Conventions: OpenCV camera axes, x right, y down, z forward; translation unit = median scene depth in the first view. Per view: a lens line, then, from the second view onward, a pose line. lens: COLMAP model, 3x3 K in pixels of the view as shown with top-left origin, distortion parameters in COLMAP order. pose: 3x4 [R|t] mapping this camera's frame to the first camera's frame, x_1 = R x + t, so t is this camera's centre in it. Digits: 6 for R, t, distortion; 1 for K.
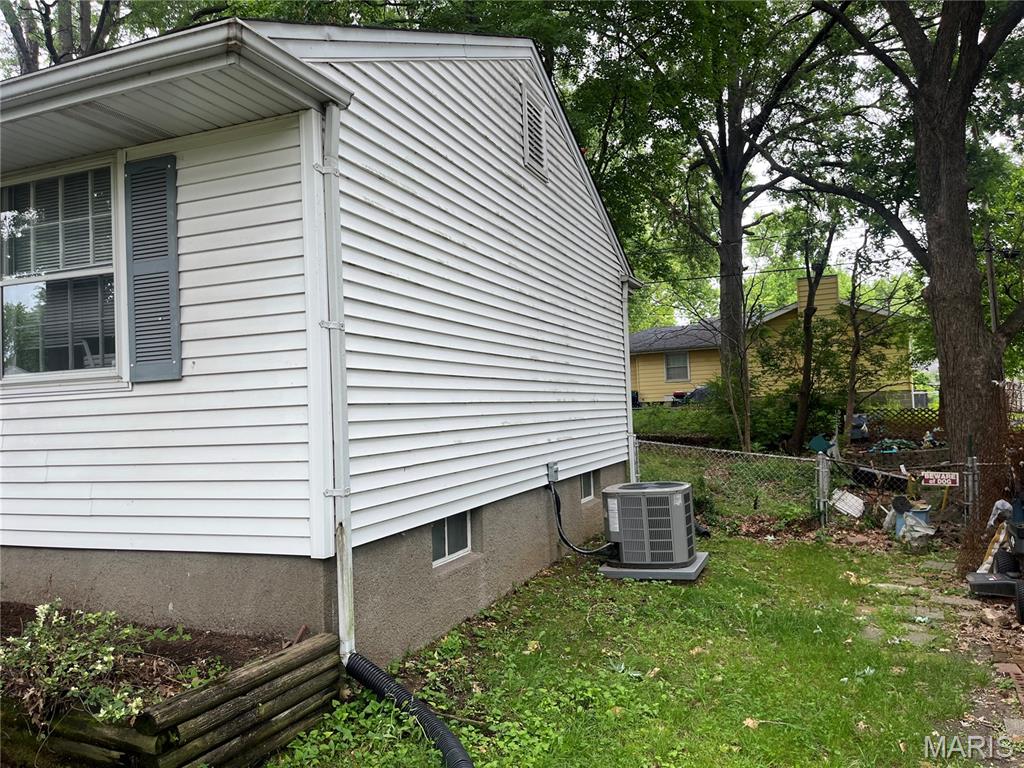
lens RADIAL K [[781.4, 0, 512.0], [0, 781.4, 384.0], [0, 0, 1]] dist [0.064863, -0.088943]
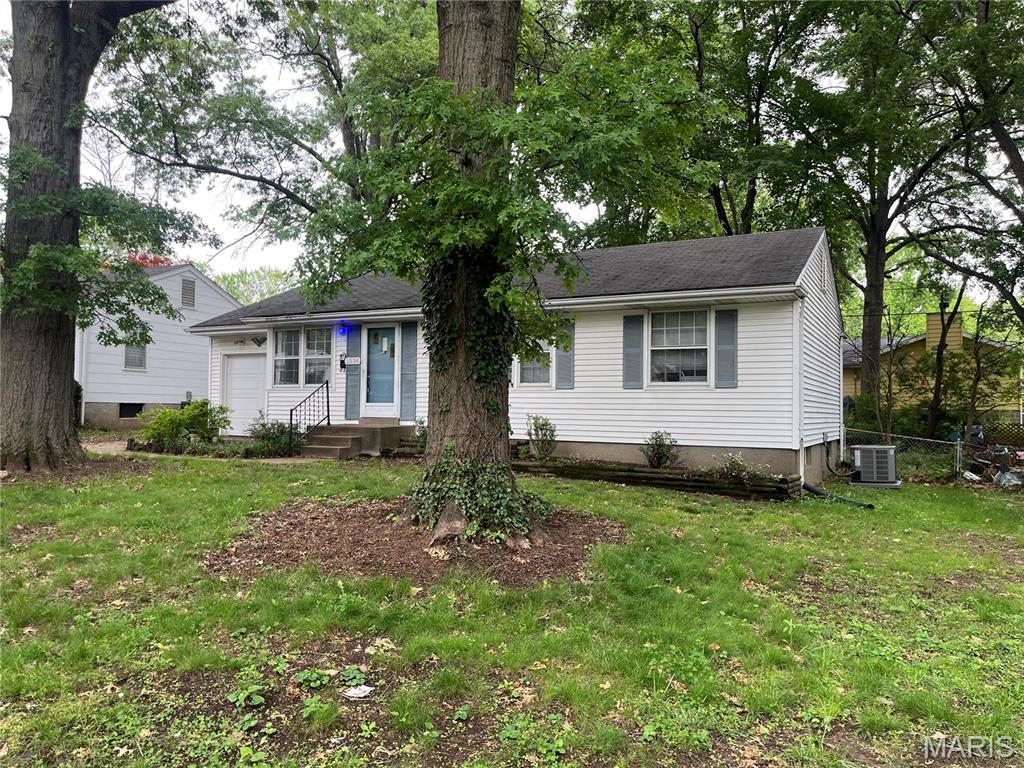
lens RADIAL K [[781.4, 0, 512.0], [0, 781.4, 384.0], [0, 0, 1]] dist [0.064863, -0.088943]
pose [[0.992664, 0.047666, -0.111114, -0.194867], [-0.047732, 0.998858, 0.002064, 0.003188], [0.111086, 0.003255, 0.993805, -0.415052]]
